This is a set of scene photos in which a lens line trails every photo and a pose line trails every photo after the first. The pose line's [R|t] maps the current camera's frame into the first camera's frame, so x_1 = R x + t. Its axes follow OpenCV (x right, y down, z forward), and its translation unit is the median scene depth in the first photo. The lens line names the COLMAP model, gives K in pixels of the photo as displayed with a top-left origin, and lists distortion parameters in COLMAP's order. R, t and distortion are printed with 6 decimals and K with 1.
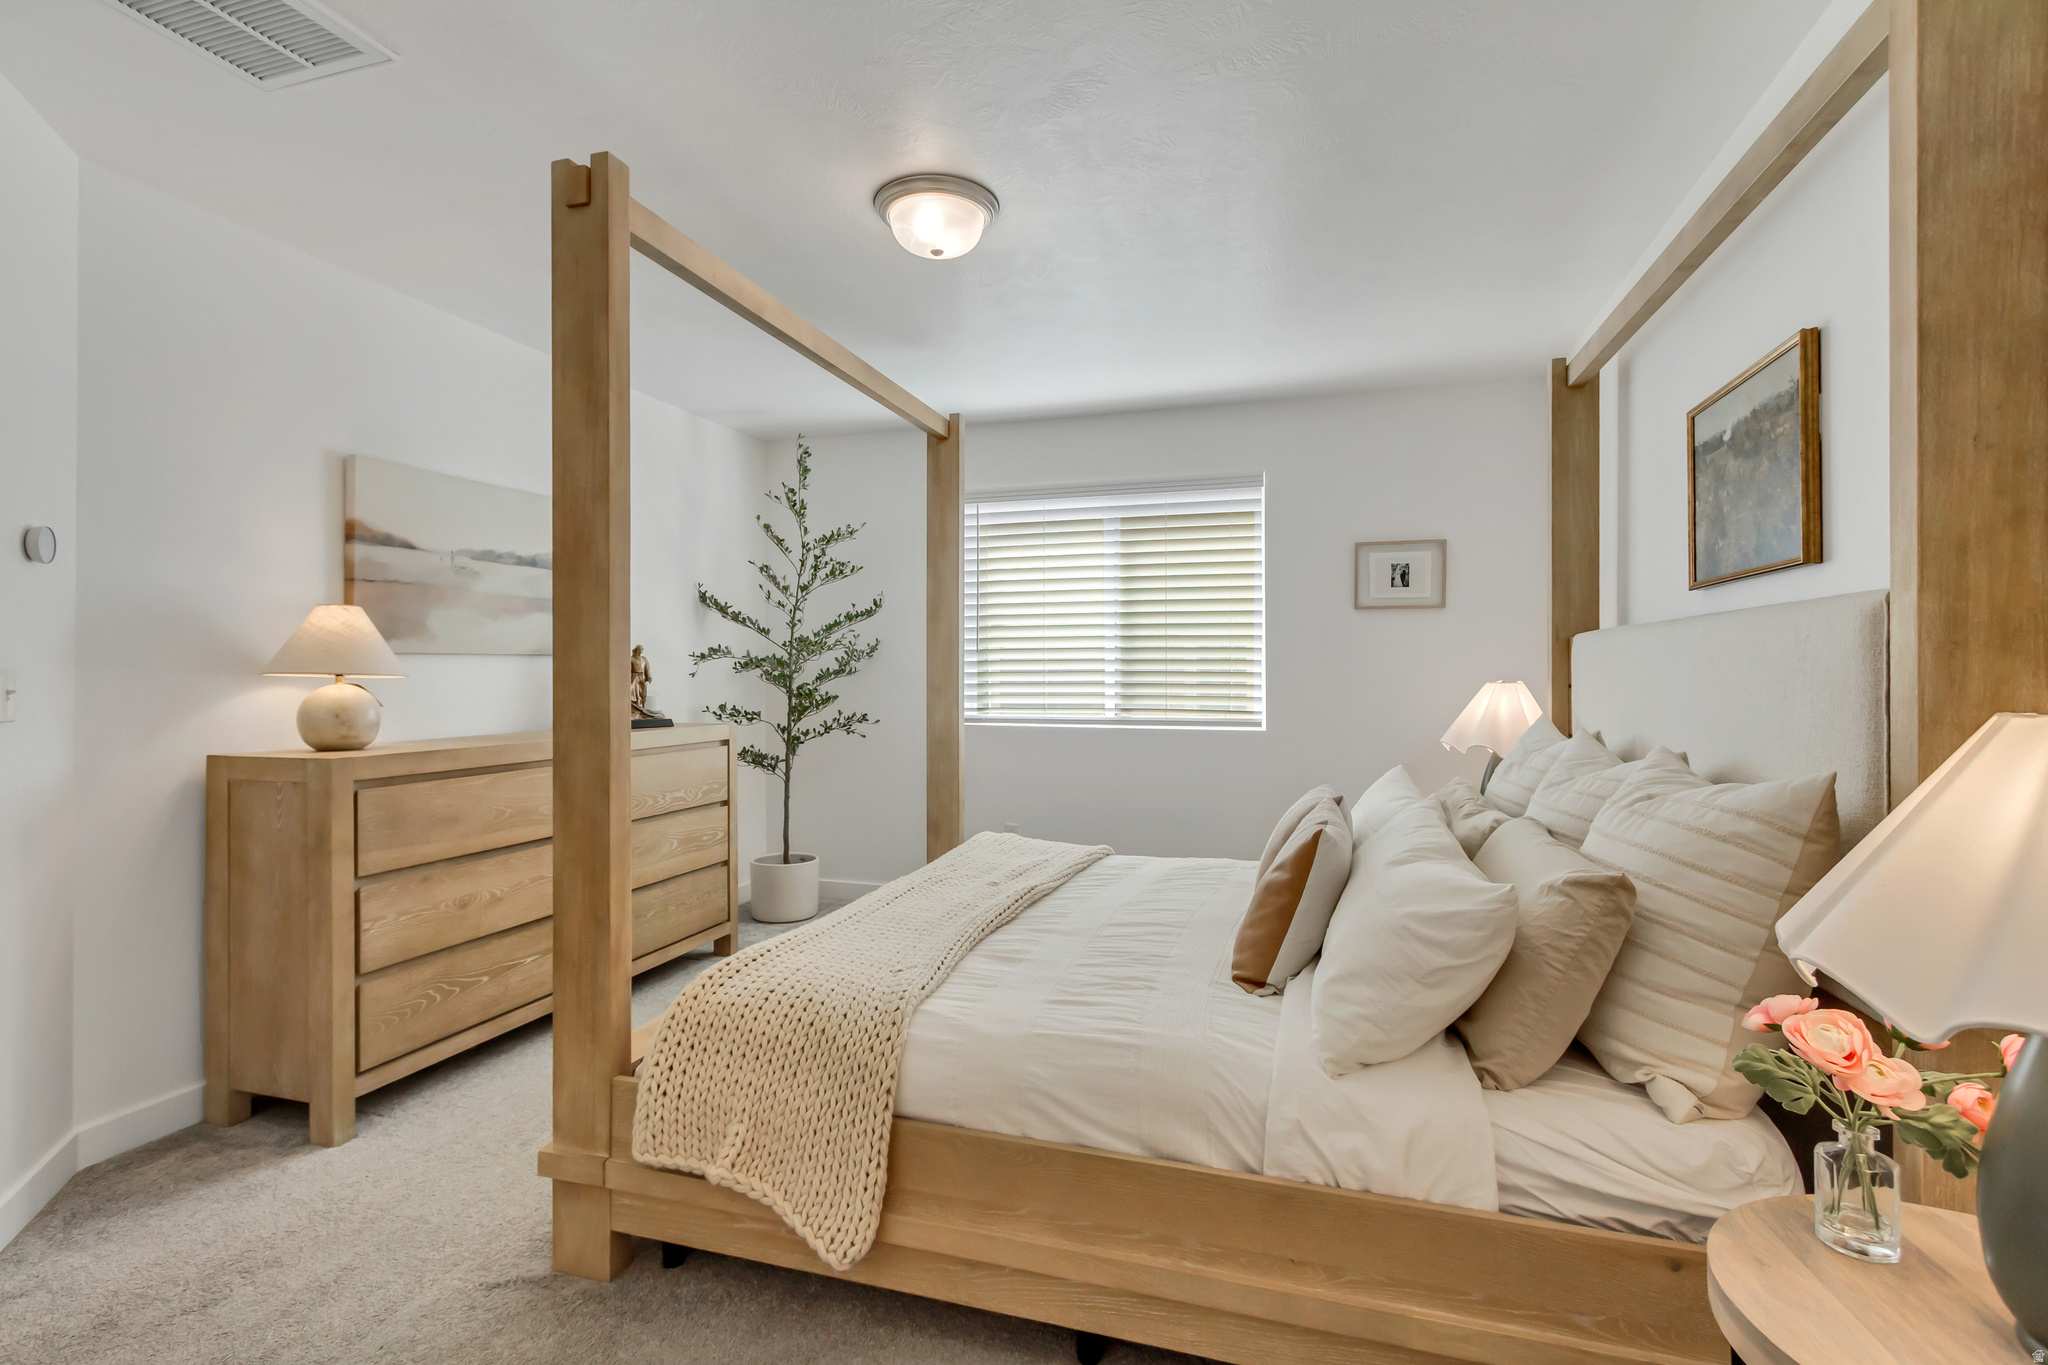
lens RADIAL K [[943.5, 0, 1020.1], [0, 943.5, 670.3], [0, 0, 1]] dist [0.003567, -0.000806]
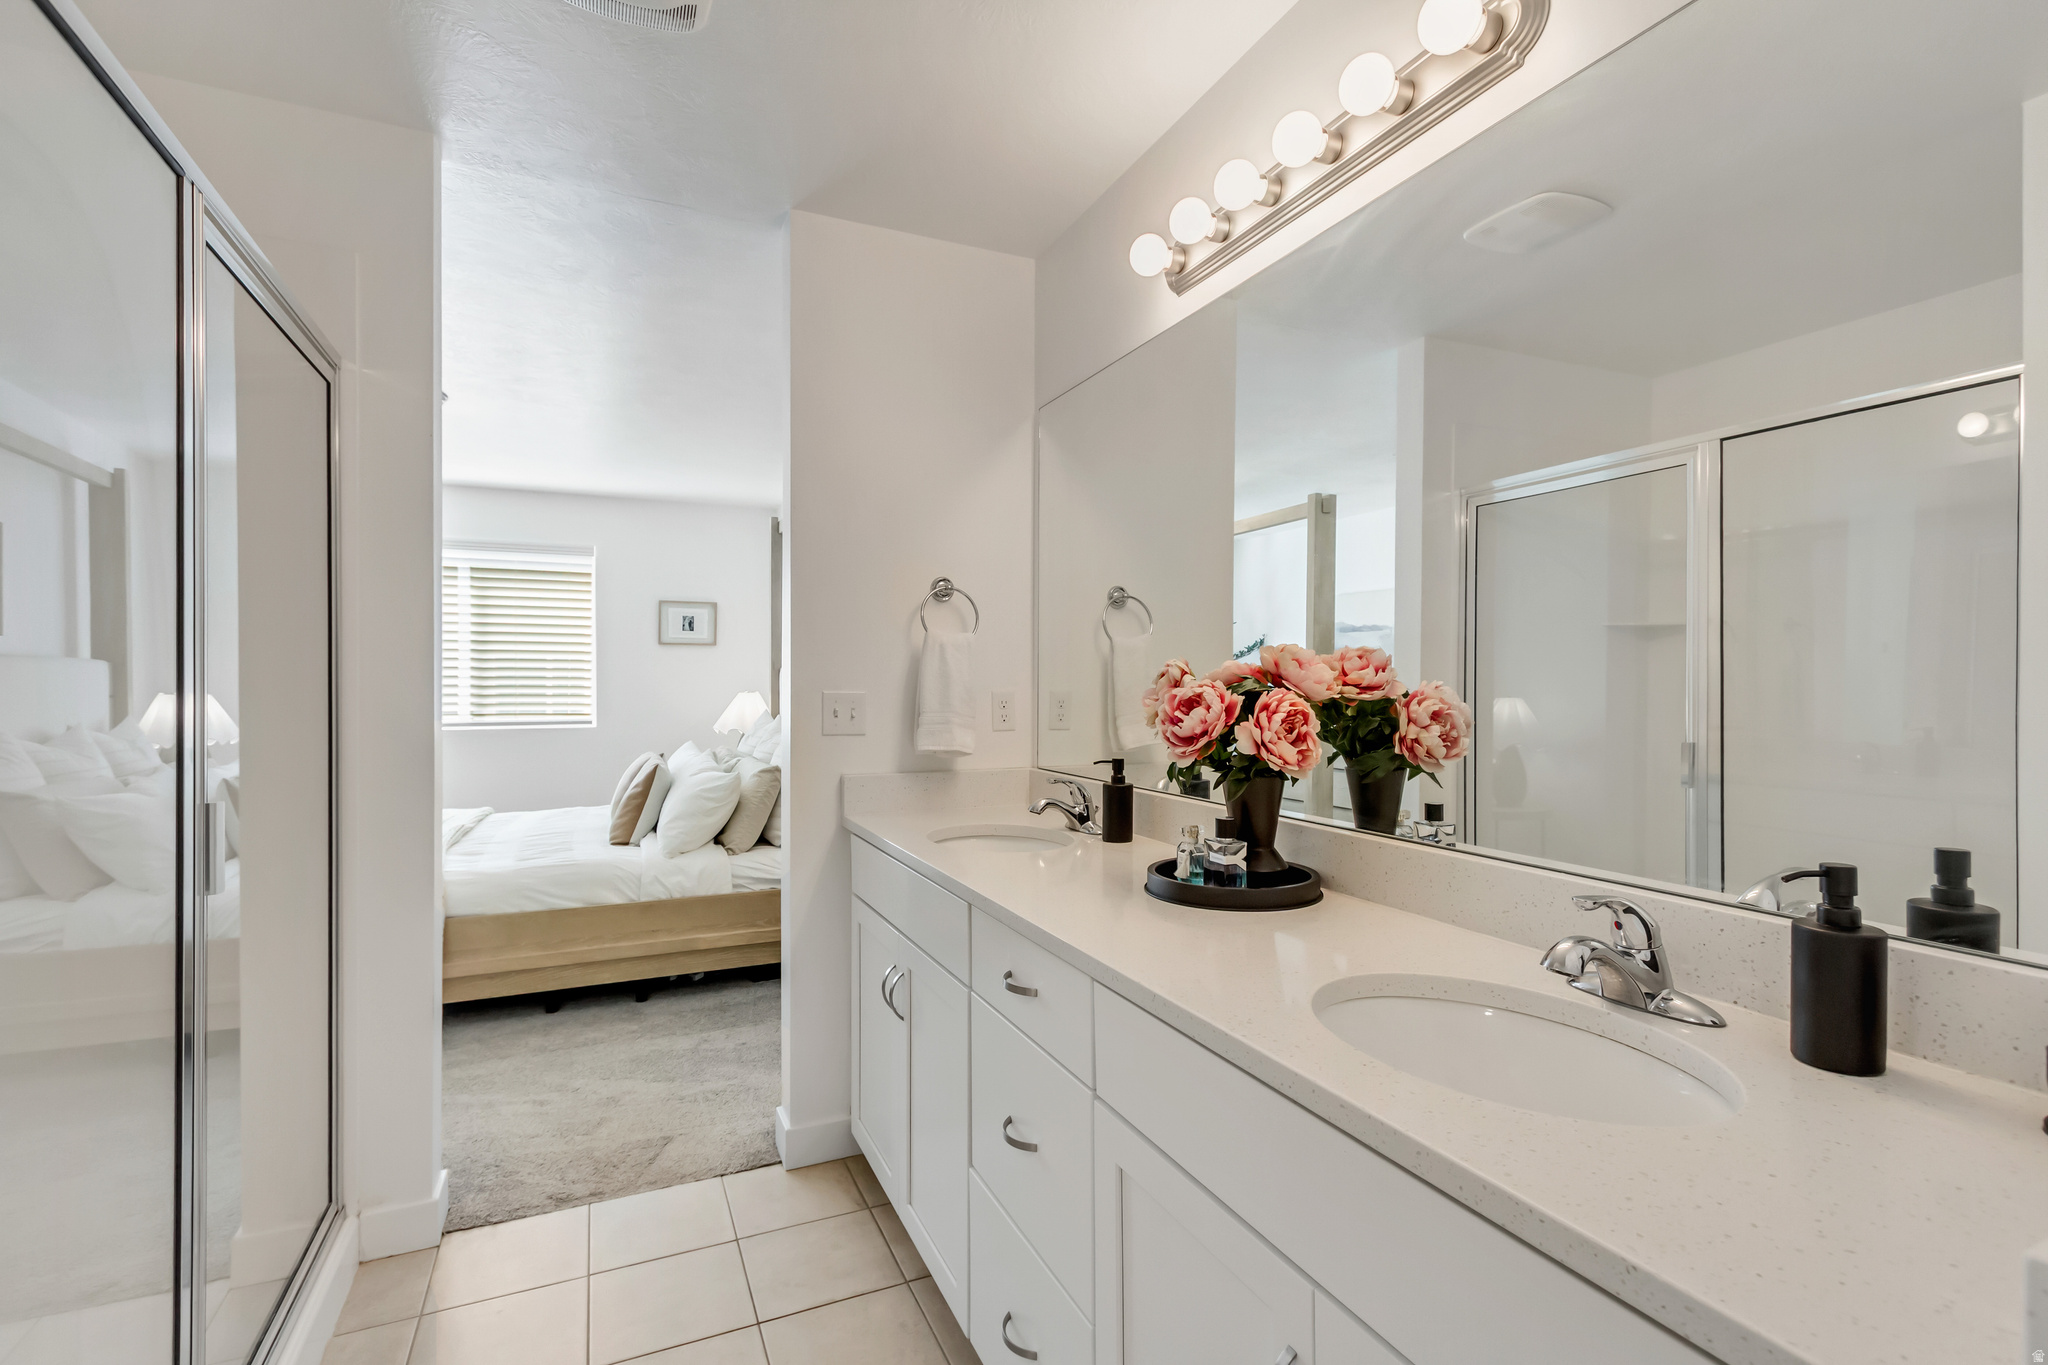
lens RADIAL K [[943.5, 0, 1017.5], [0, 943.5, 690.6], [0, 0, 1]] dist [0.003567, -0.000806]
pose [[0.745449, -0.003760, 0.666552, -0.370277], [-0.005500, 0.999915, 0.011792, -0.019393], [-0.666539, -0.012457, 0.745366, -0.839796]]
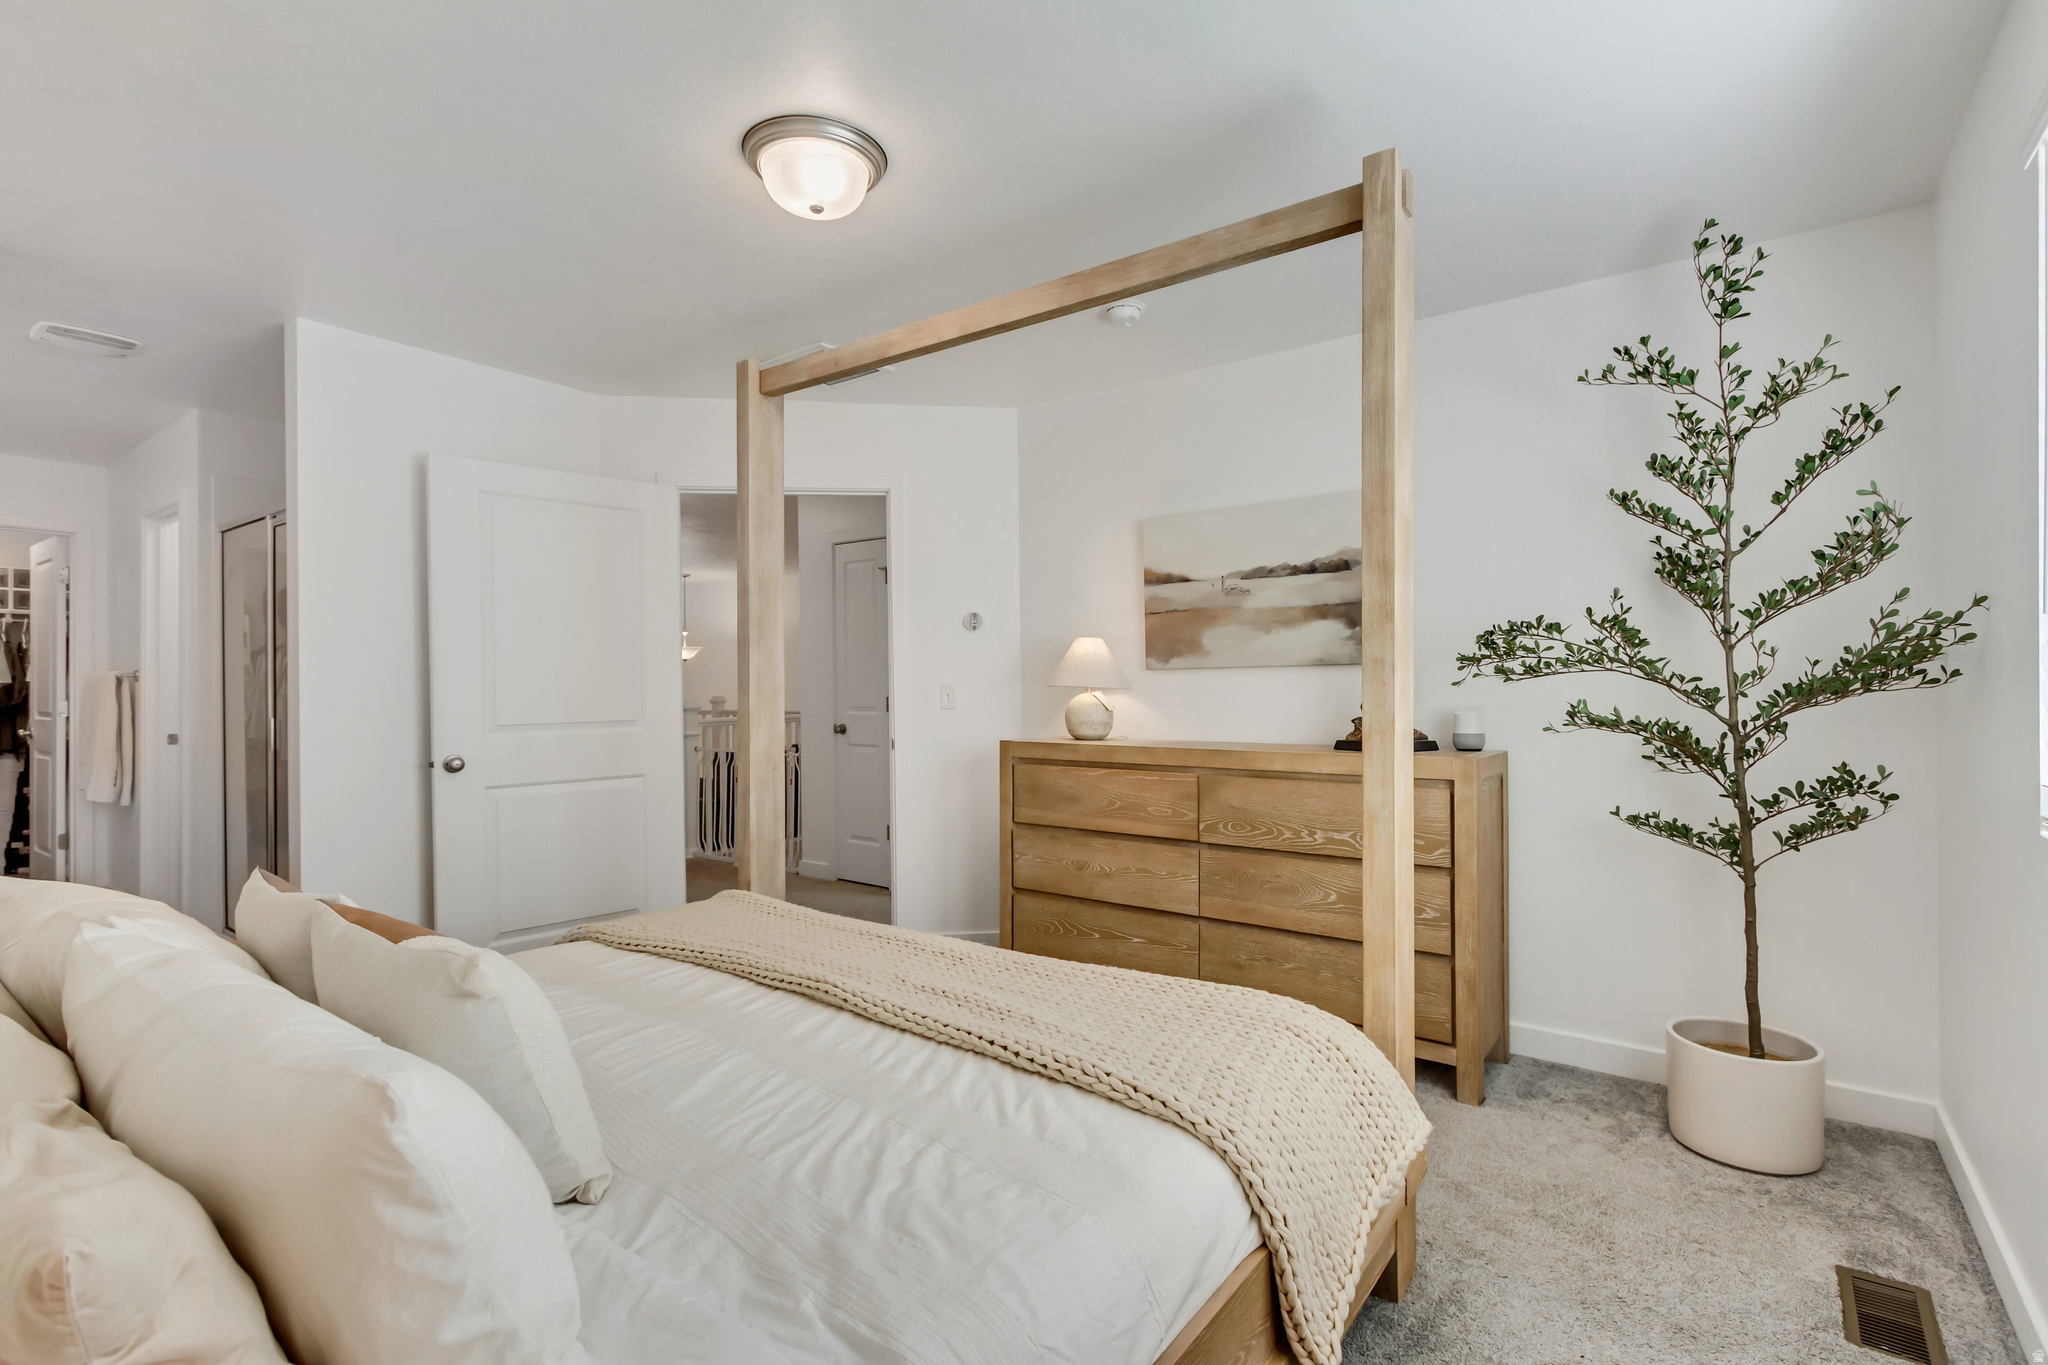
lens RADIAL K [[943.5, 0, 1025.1], [0, 943.5, 685.3], [0, 0, 1]] dist [0.003567, -0.000806]
pose [[-0.324728, 0.002520, -0.945804, 0.654218], [0.007993, 0.999968, -0.000080, 0.002529], [0.945774, -0.007586, -0.324738, 1.385771]]
